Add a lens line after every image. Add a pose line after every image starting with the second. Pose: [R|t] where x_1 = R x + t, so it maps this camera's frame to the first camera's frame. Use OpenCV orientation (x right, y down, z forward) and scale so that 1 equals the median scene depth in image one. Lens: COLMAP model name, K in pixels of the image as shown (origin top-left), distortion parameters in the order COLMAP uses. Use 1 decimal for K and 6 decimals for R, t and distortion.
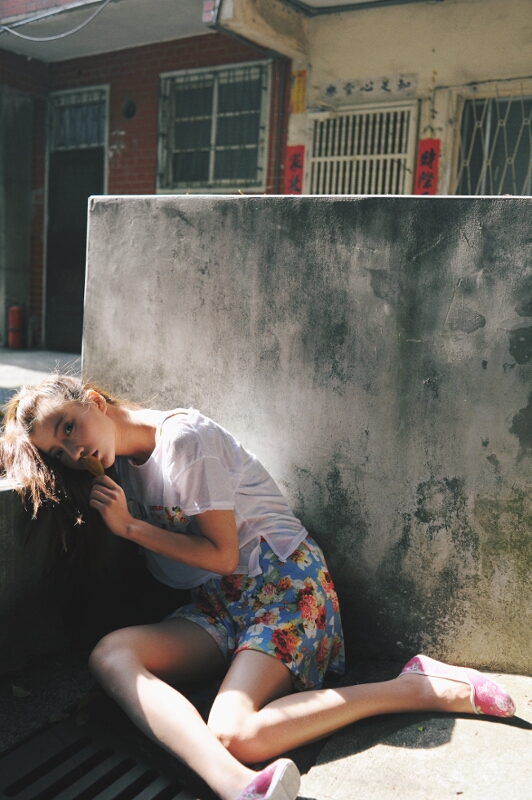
lens RADIAL K [[816.3, 0, 266.0], [0, 816.3, 400.0], [0, 0, 1]] dist [-0.094909, 0.126392]
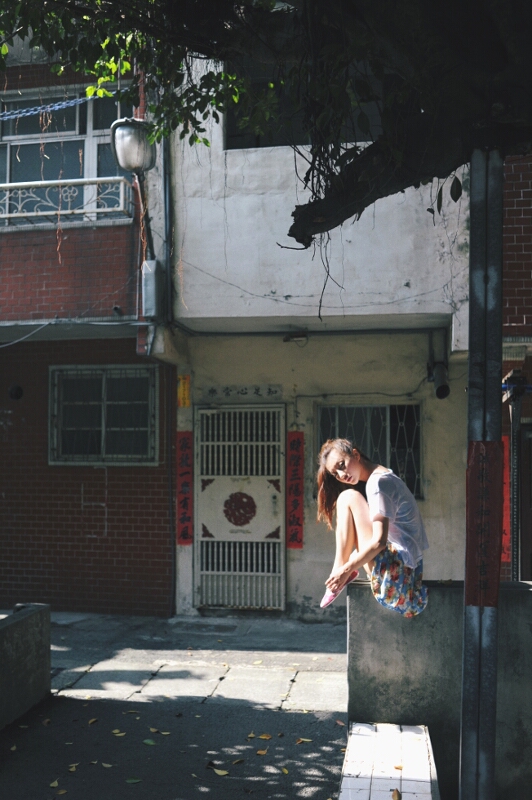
lens RADIAL K [[816.3, 0, 266.0], [0, 816.3, 400.0], [0, 0, 1]] dist [-0.094909, 0.126392]
pose [[0.893706, -0.032077, 0.447505, -1.437501], [0.114081, 0.980904, -0.157518, -0.483927], [-0.433906, 0.191827, 0.880300, -0.708945]]
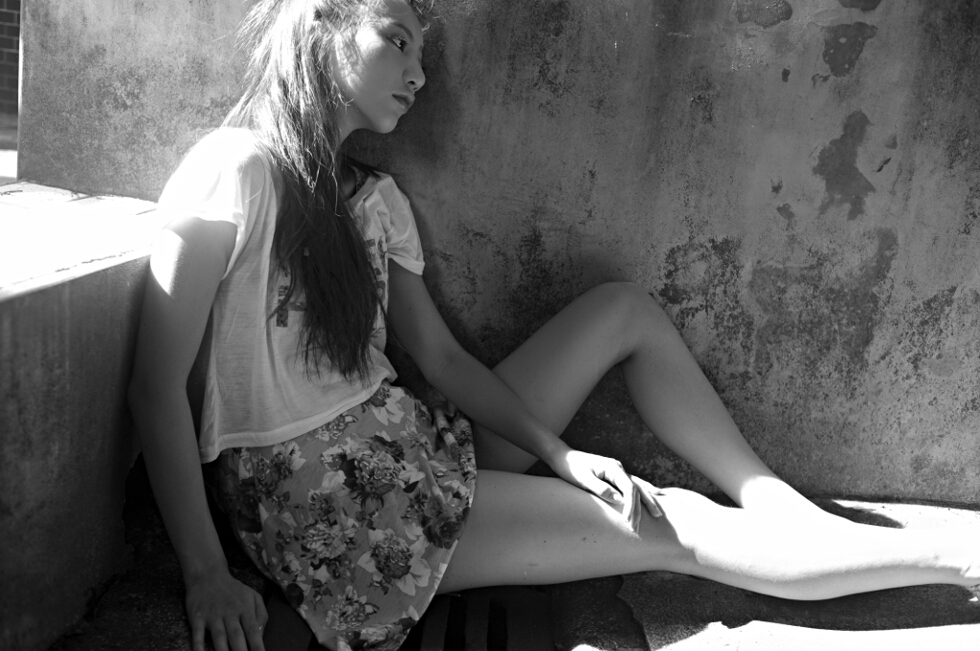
lens RADIAL K [[1000.0, 0, 490.0], [0, 1000.0, 325.5], [0, 0, 1]] dist [-0.094909, 0.126392]
pose [[0.883644, -0.060391, 0.464247, -0.335385], [-0.012223, 0.988331, 0.151832, 0.040063], [-0.467999, -0.139840, 0.872595, 0.316747]]
